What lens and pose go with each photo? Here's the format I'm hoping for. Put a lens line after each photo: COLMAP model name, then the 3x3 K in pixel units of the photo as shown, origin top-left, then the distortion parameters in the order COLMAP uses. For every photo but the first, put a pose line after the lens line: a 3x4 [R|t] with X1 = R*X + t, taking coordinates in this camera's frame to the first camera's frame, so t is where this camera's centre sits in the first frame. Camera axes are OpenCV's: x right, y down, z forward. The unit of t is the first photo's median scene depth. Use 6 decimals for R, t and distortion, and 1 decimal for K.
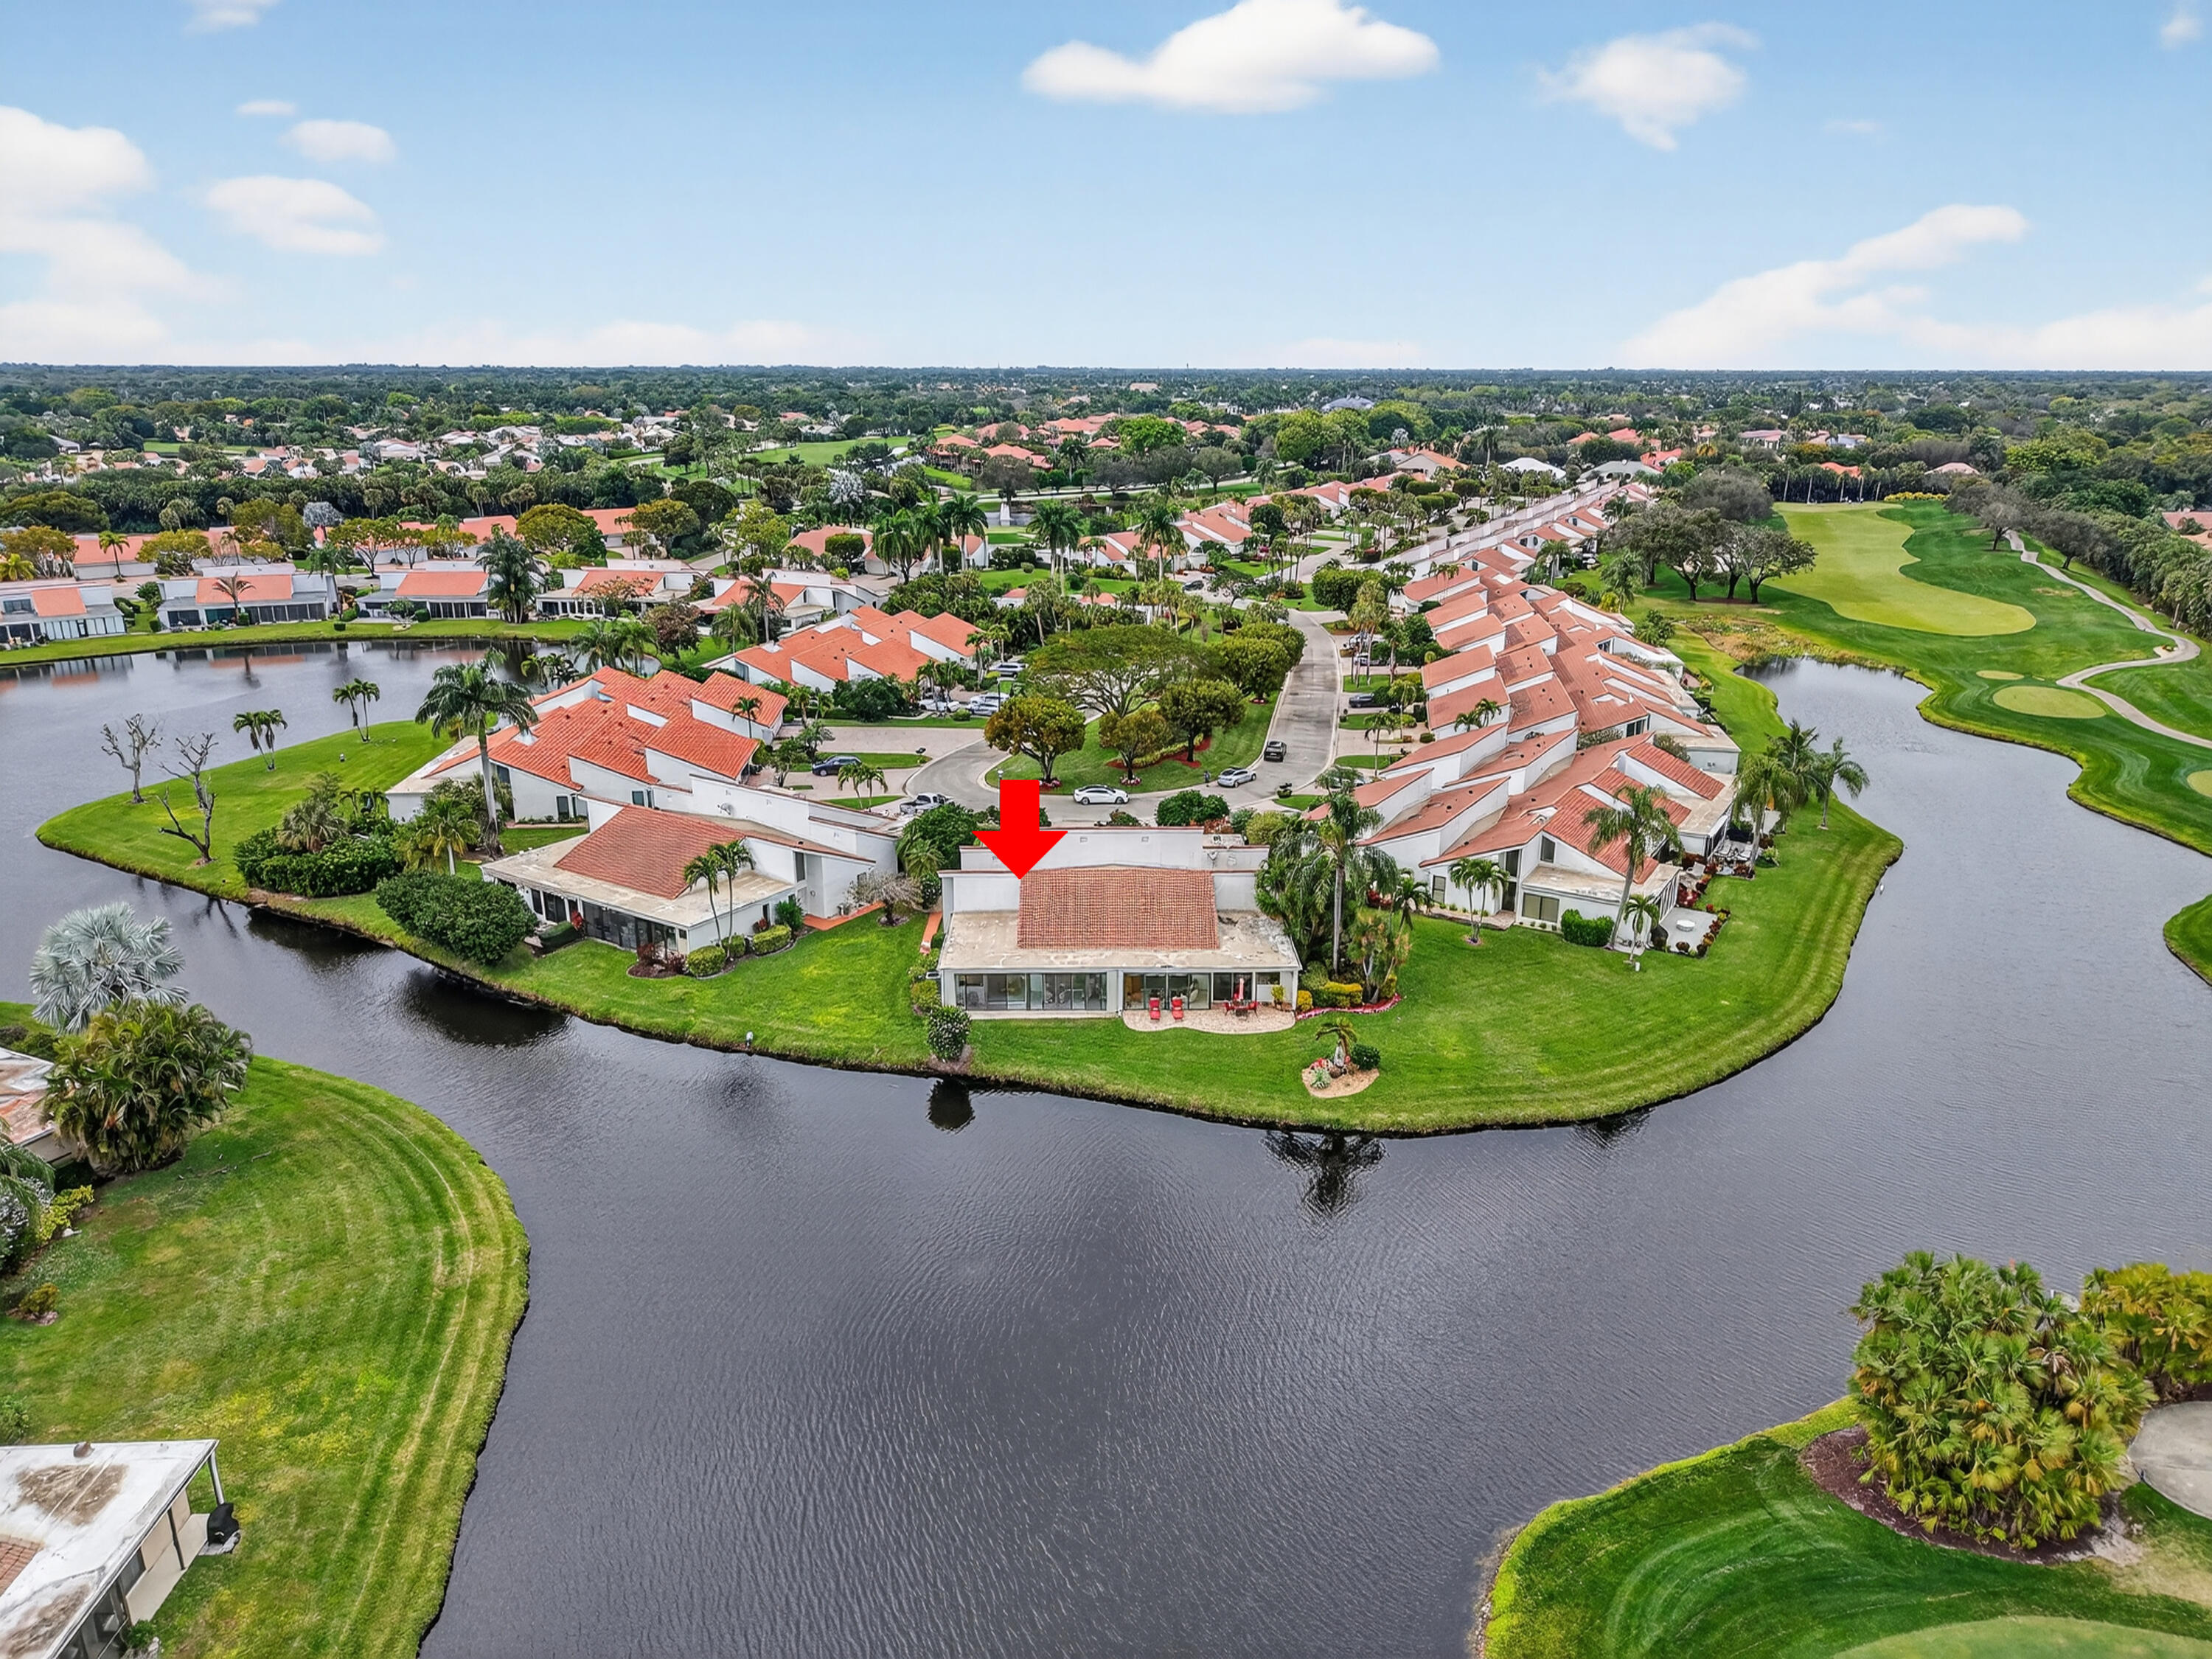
lens RADIAL K [[1456.1, 0, 1100.8], [0, 1456.1, 856.5], [0, 0, 1]] dist [0.043400, -0.033480]
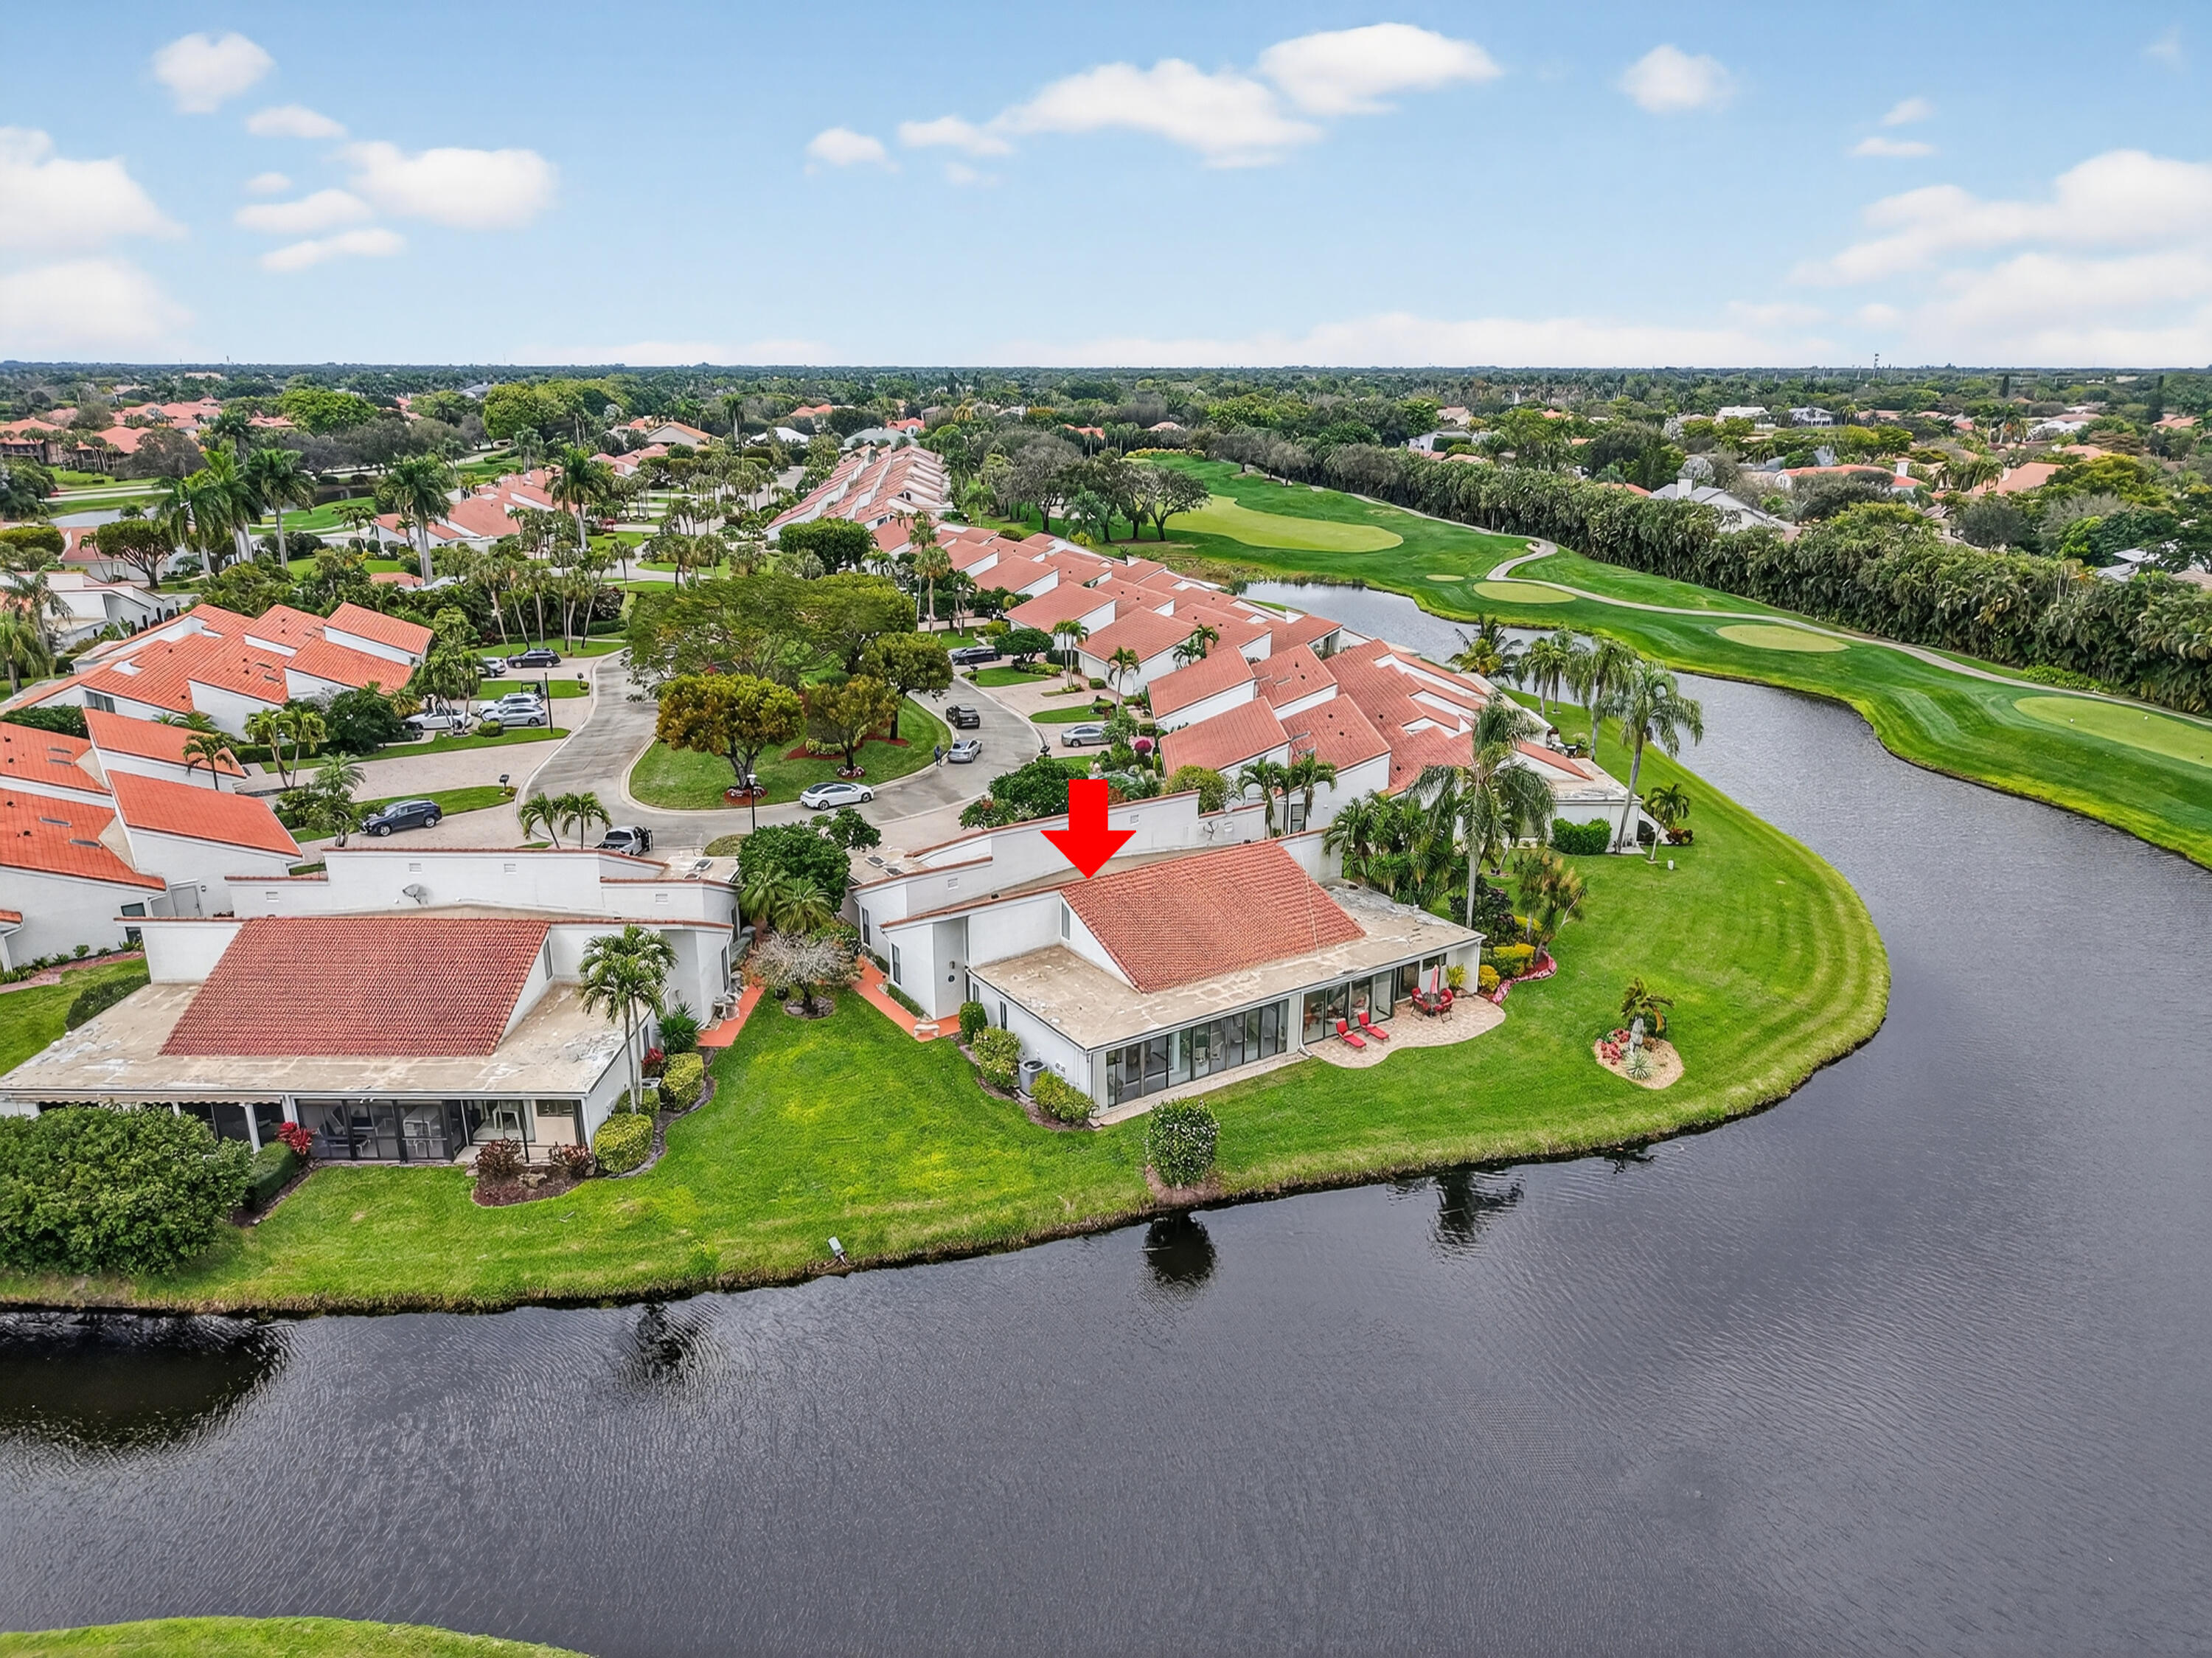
lens RADIAL K [[1456.4, 0, 1100.8], [0, 1456.4, 856.0], [0, 0, 1]] dist [0.043400, -0.033480]
pose [[0.845817, -0.173120, 0.504601, -0.365448], [0.171311, 0.983926, 0.050416, -0.034634], [-0.505218, 0.043801, 0.861879, 0.386612]]
